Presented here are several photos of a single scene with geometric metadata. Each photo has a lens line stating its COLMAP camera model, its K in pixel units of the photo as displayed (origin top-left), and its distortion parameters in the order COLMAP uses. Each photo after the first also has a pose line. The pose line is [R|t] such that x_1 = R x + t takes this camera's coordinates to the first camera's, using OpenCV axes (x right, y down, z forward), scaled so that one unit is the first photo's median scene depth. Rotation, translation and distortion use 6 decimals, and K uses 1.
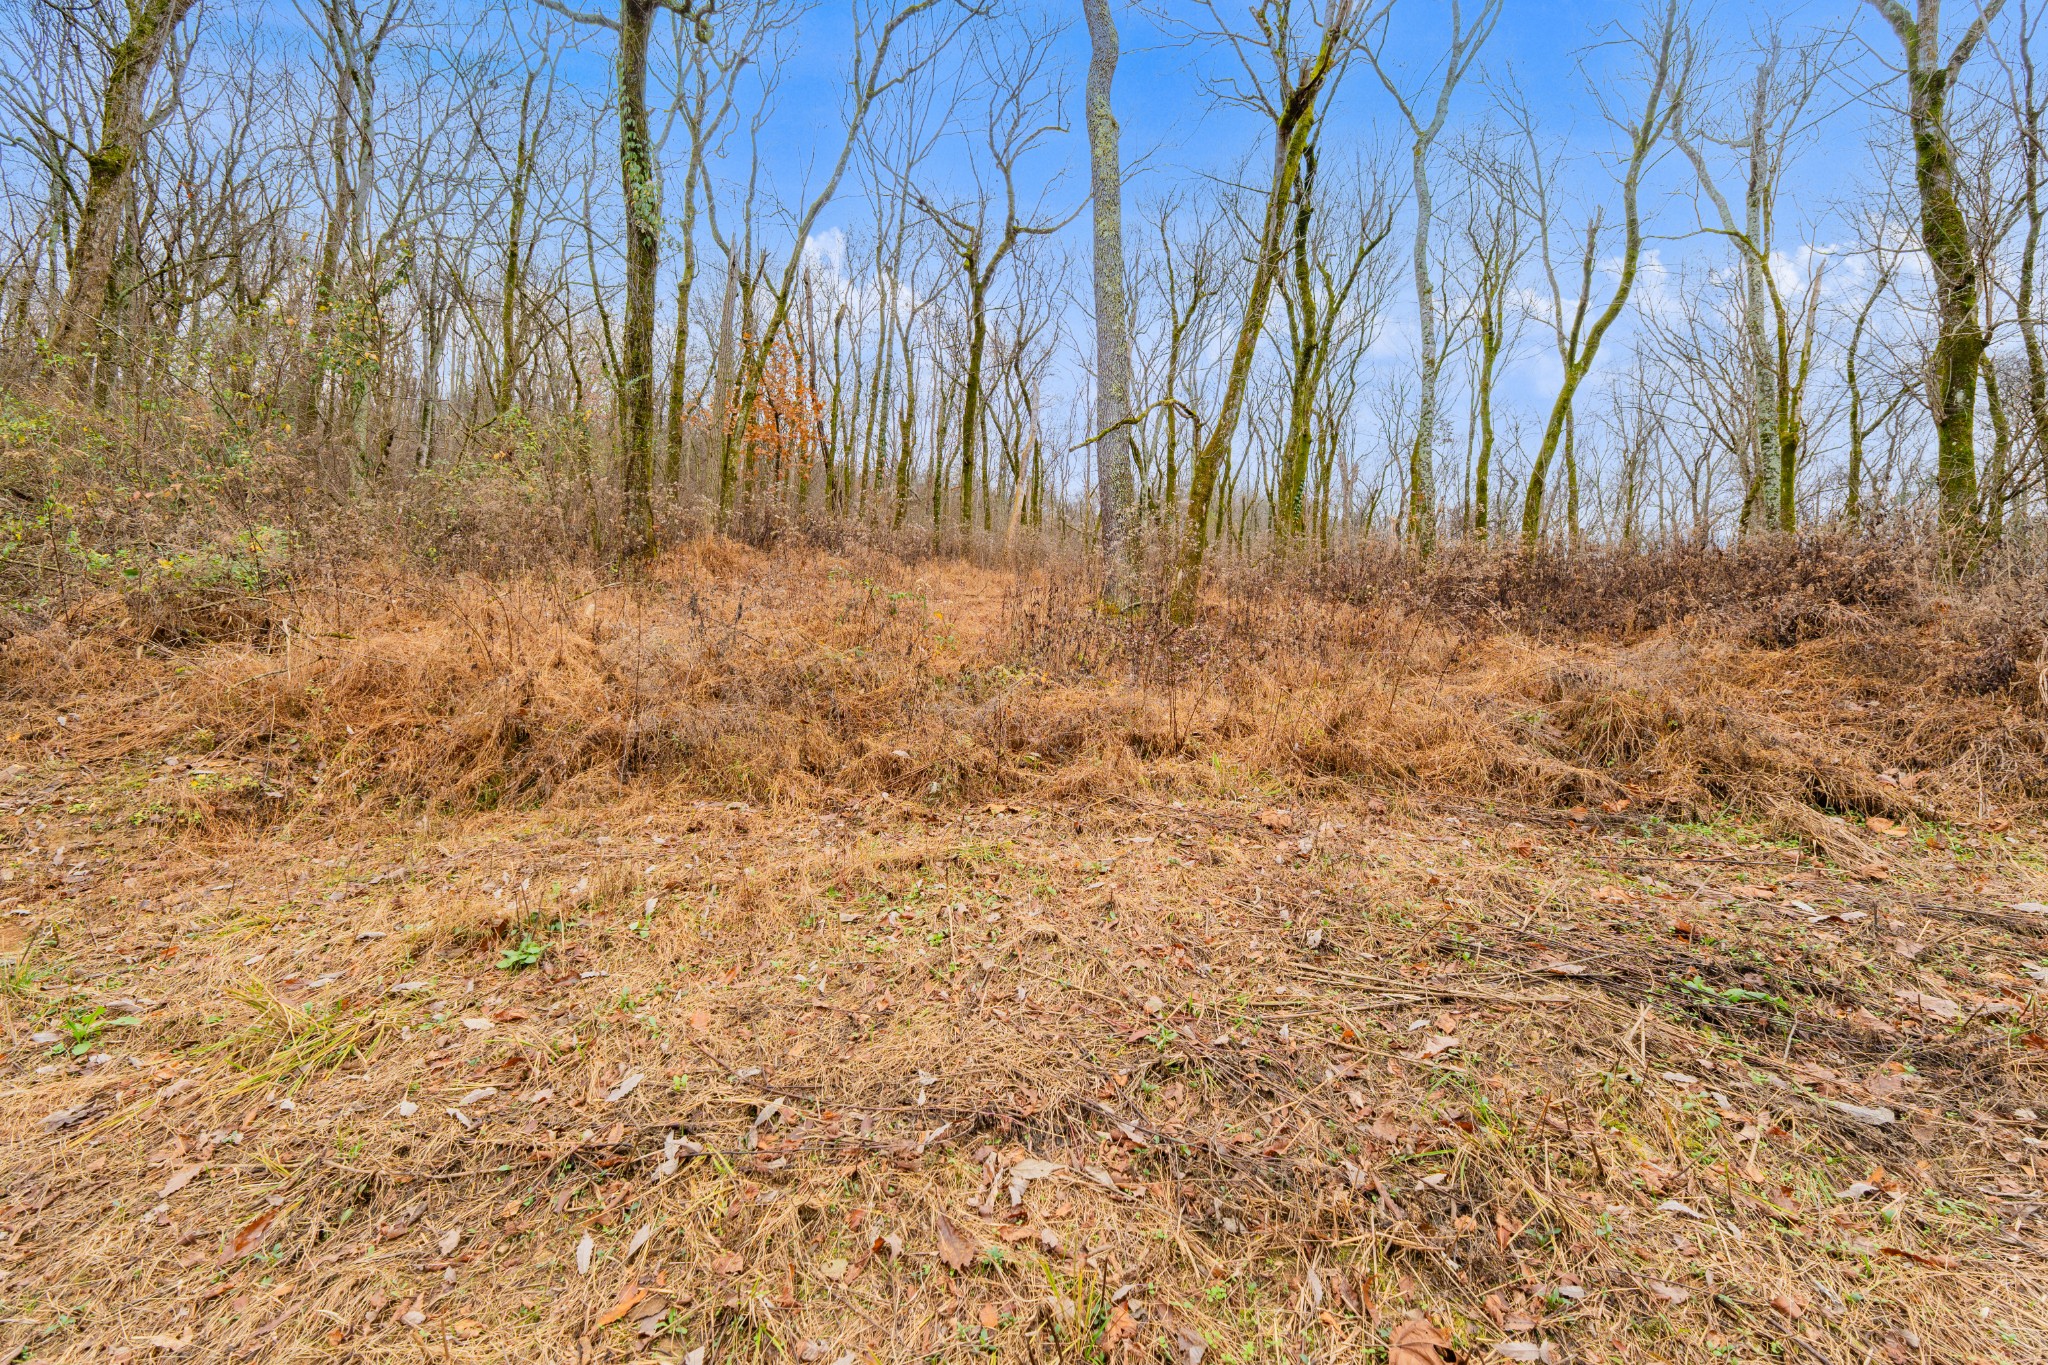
lens RADIAL K [[859.6, 0, 1030.9], [0, 859.6, 680.5], [0, 0, 1]] dist [-0.002026, 0.000067]
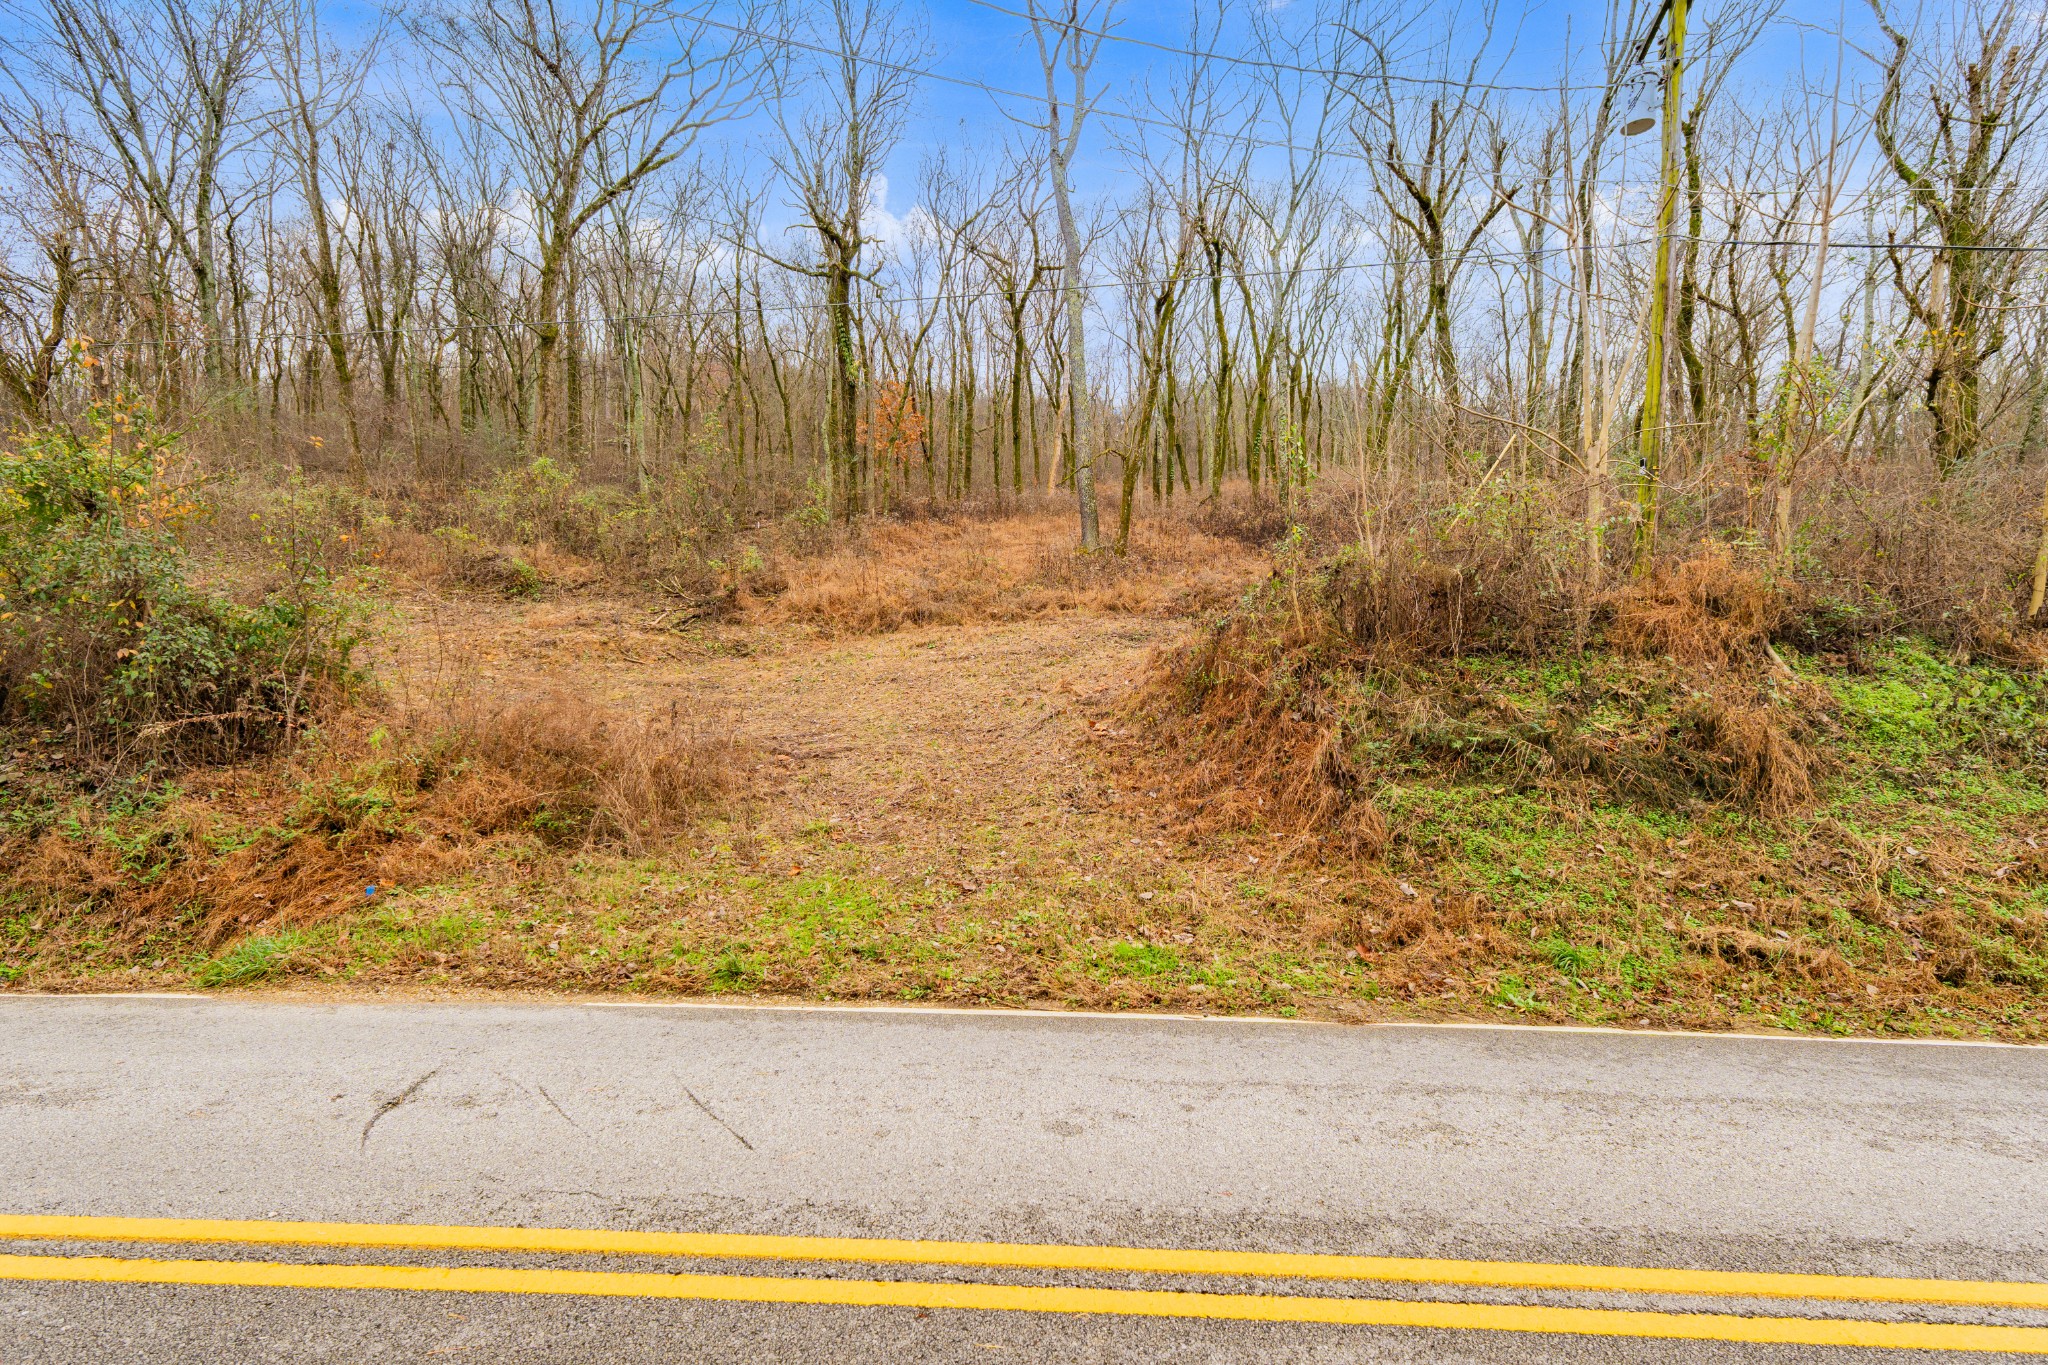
lens RADIAL K [[859.6, 0, 1030.9], [0, 859.6, 680.5], [0, 0, 1]] dist [-0.002026, 0.000067]
pose [[0.995614, -0.044880, -0.082091, 0.243700], [0.053622, 0.992748, 0.107597, -0.007864], [0.076667, -0.111527, 0.990800, -2.253939]]
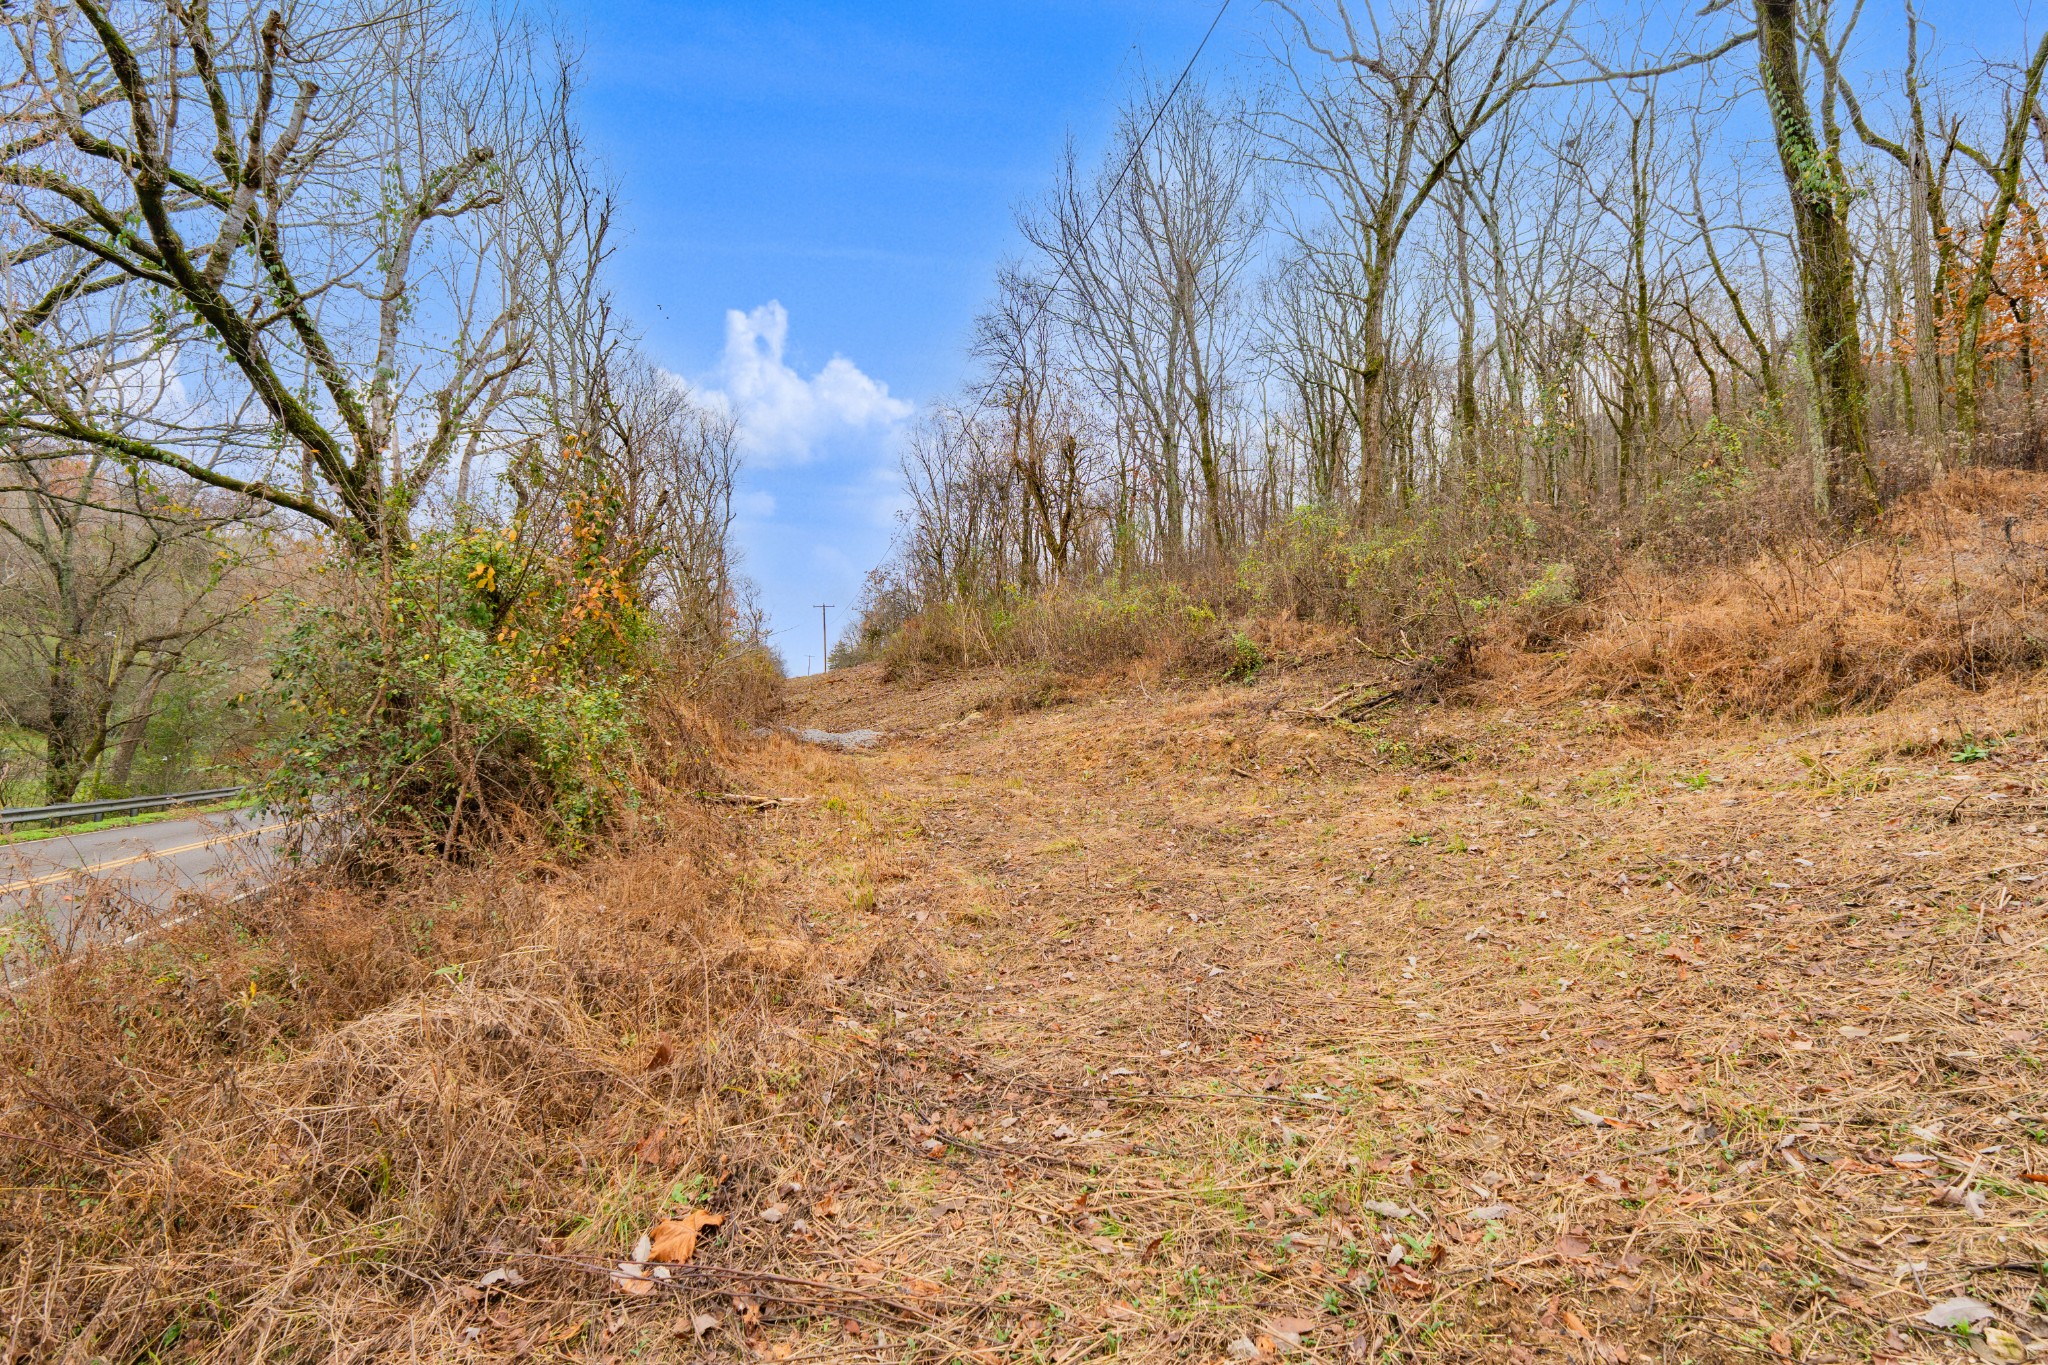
lens RADIAL K [[859.6, 0, 1030.9], [0, 859.6, 680.5], [0, 0, 1]] dist [-0.002026, 0.000067]
pose [[0.394434, -0.116760, -0.911476, 0.079952], [0.087371, 0.992166, -0.089288, 0.094818], [0.914761, -0.044418, 0.401546, -0.574808]]
